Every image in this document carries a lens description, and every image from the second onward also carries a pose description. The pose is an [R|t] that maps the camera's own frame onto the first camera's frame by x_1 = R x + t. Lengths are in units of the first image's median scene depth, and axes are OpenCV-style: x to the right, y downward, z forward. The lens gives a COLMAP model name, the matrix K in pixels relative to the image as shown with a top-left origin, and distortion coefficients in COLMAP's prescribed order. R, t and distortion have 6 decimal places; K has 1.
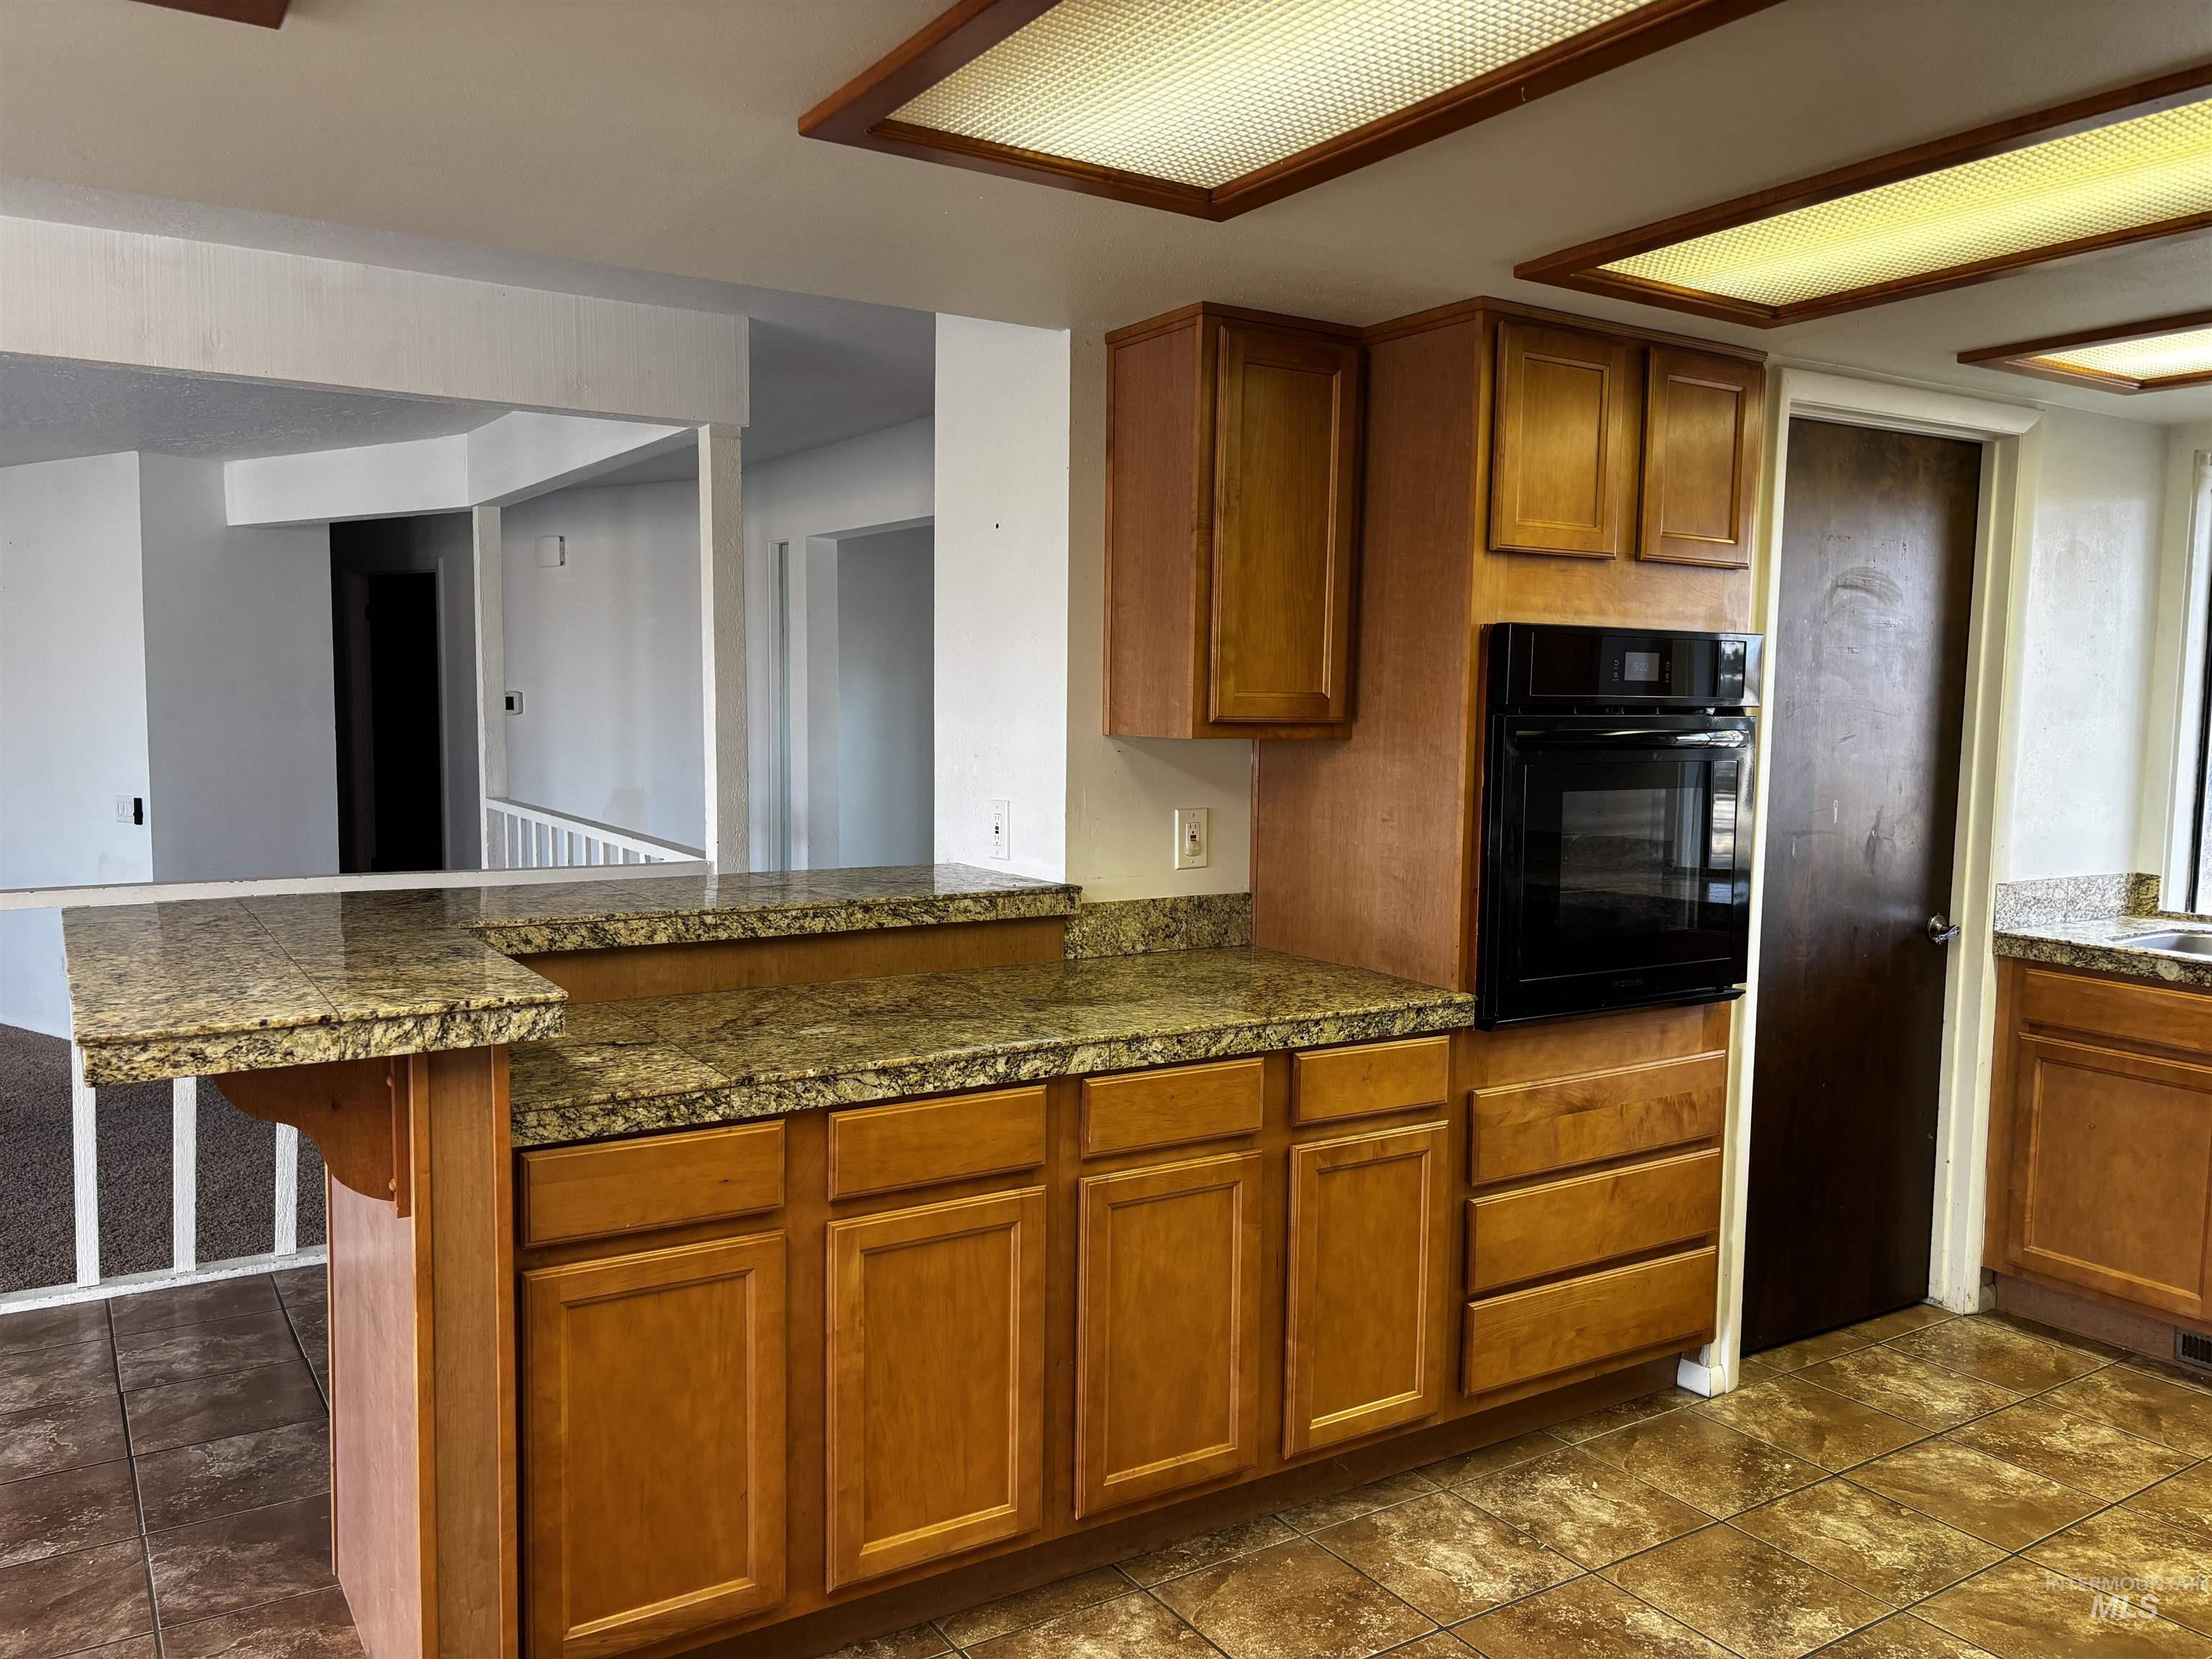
lens RADIAL K [[1682.3, 0, 1105.0], [0, 1682.3, 833.5], [0, 0, 1]] dist [0.041129, -0.032835]
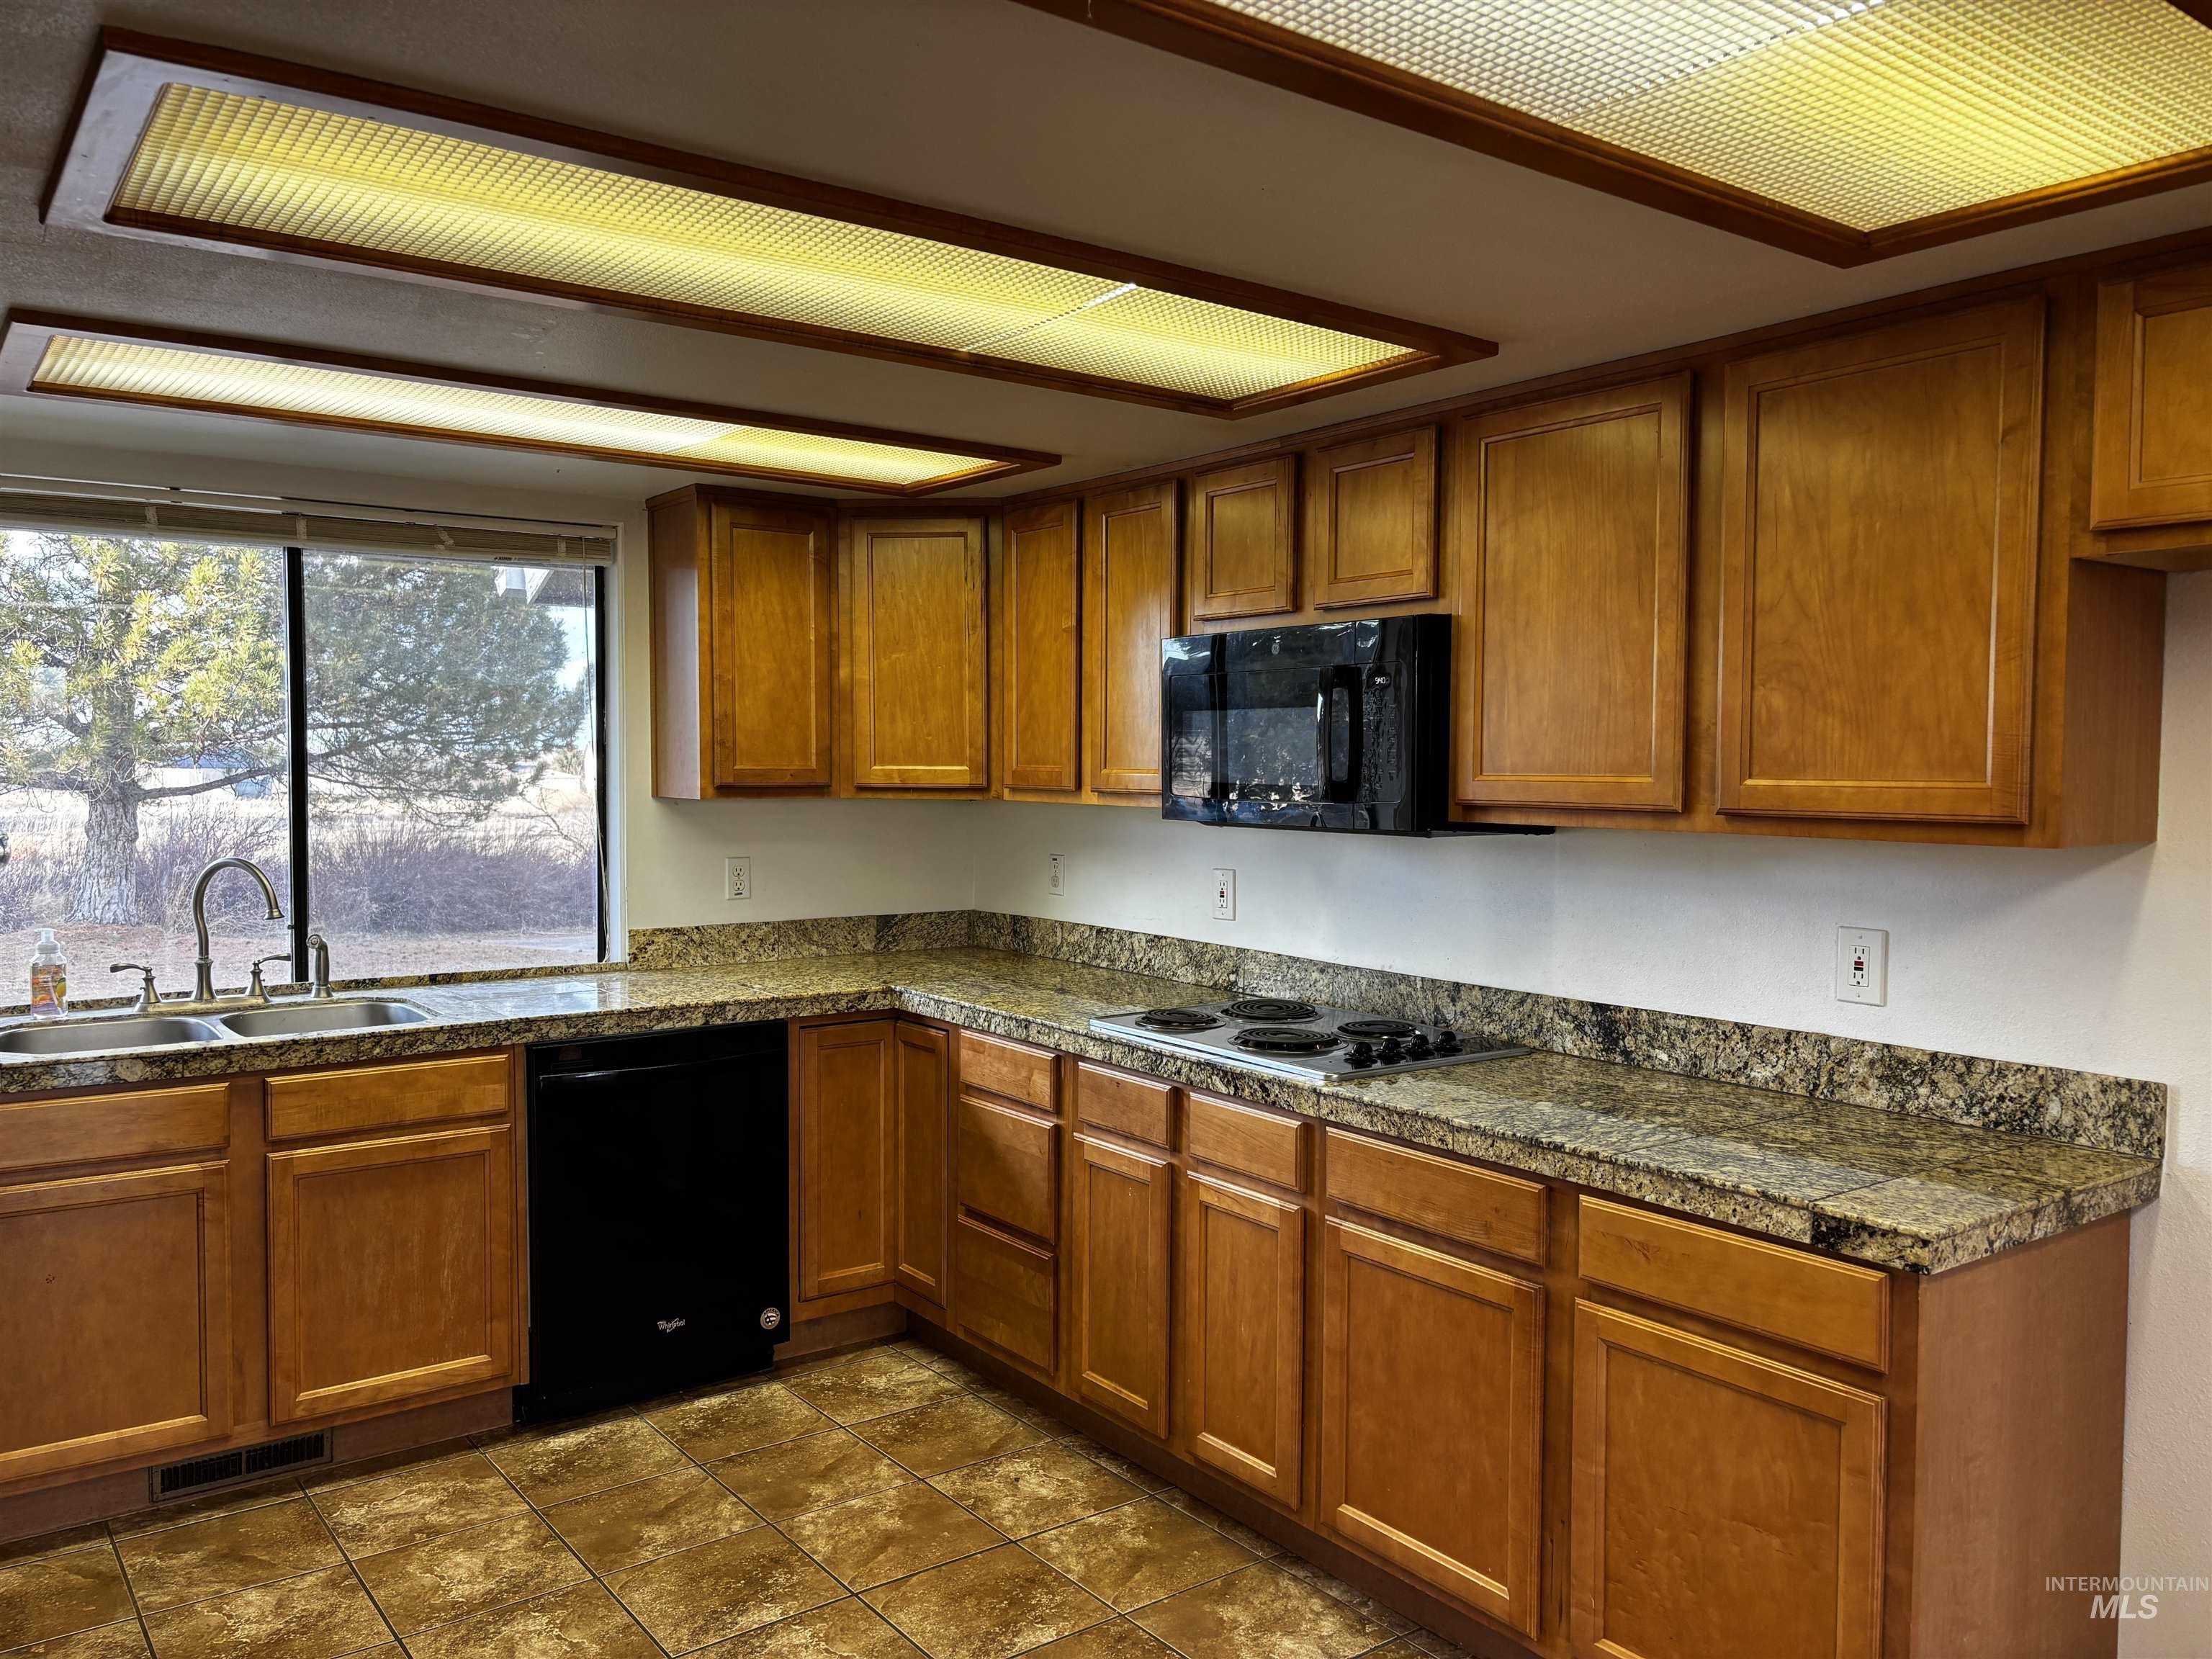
lens RADIAL K [[1682.3, 0, 1101.6], [0, 1682.3, 845.0], [0, 0, 1]] dist [0.041129, -0.032835]
pose [[-0.072893, -0.068519, 0.994983, -0.320732], [0.073632, 0.994545, 0.073883, -0.074508], [-0.994618, 0.078648, -0.067450, 0.638541]]
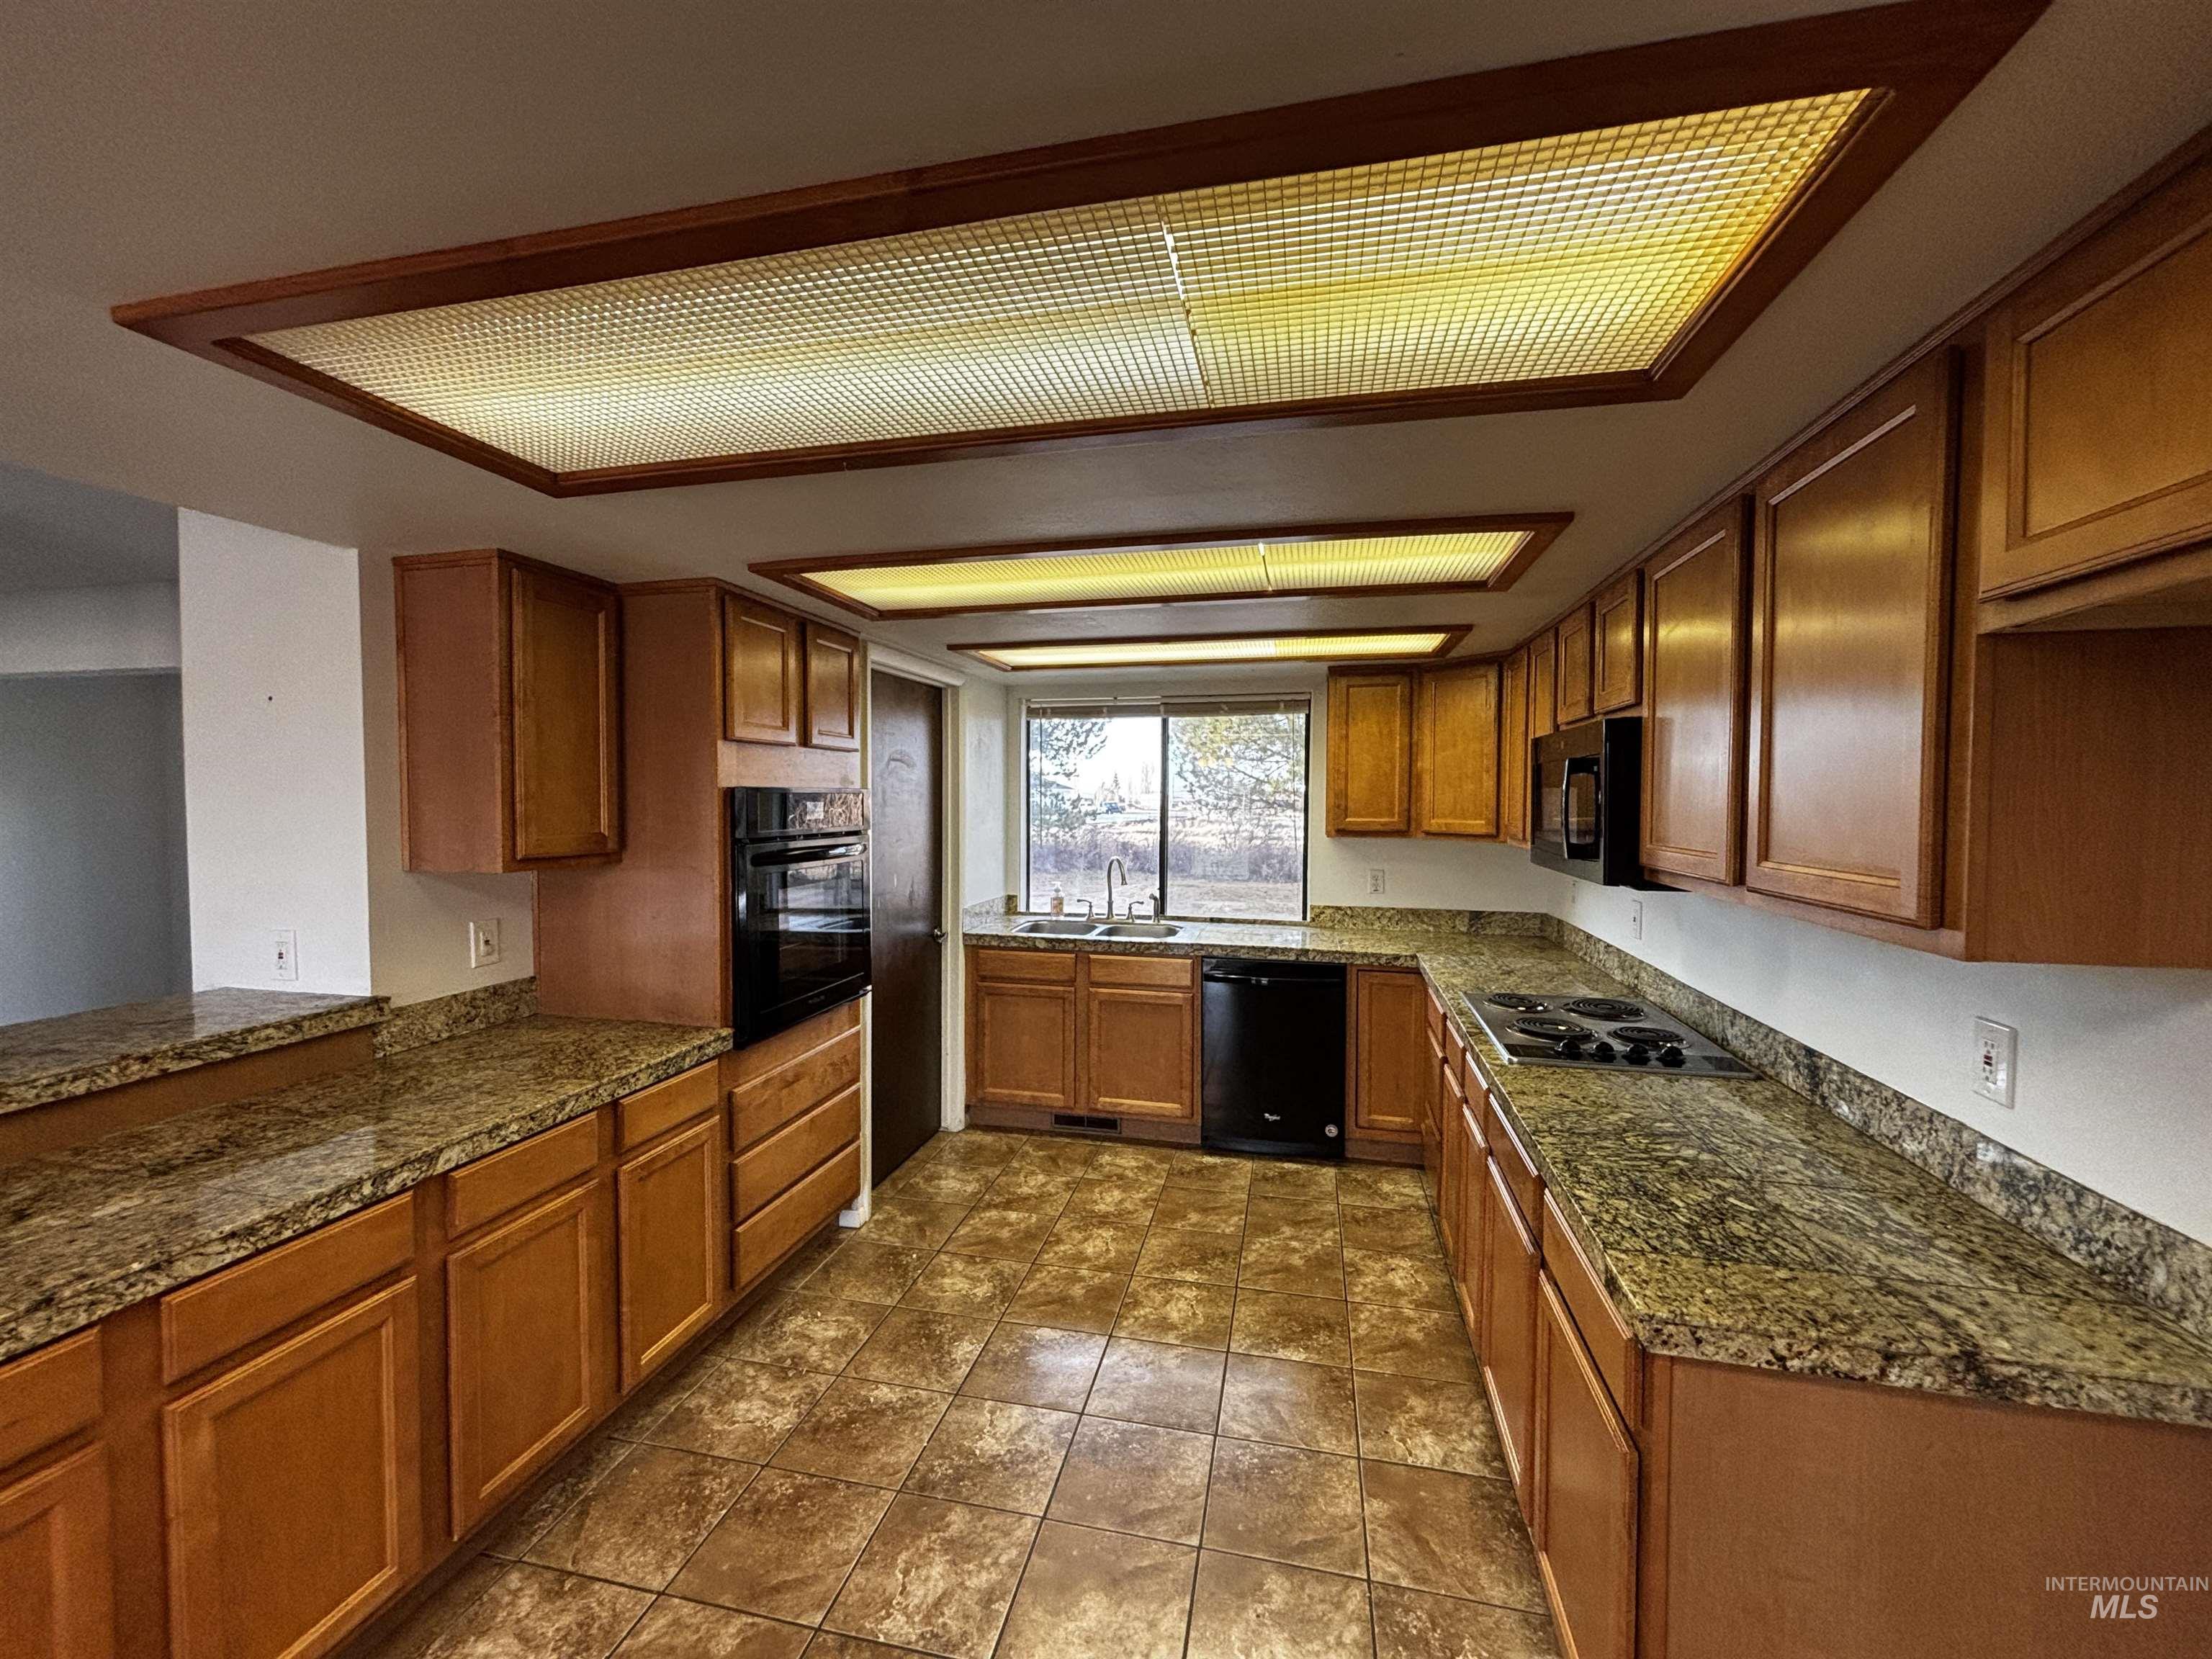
lens RADIAL K [[890.0, 0, 1104.4], [0, 890.0, 824.1], [0, 0, 1]] dist [0.004644, -0.001093]
pose [[0.713258, -0.035014, 0.700026, -0.099669], [0.062151, 0.997977, -0.013409, -0.057034], [-0.698141, 0.053071, 0.713991, 0.172265]]
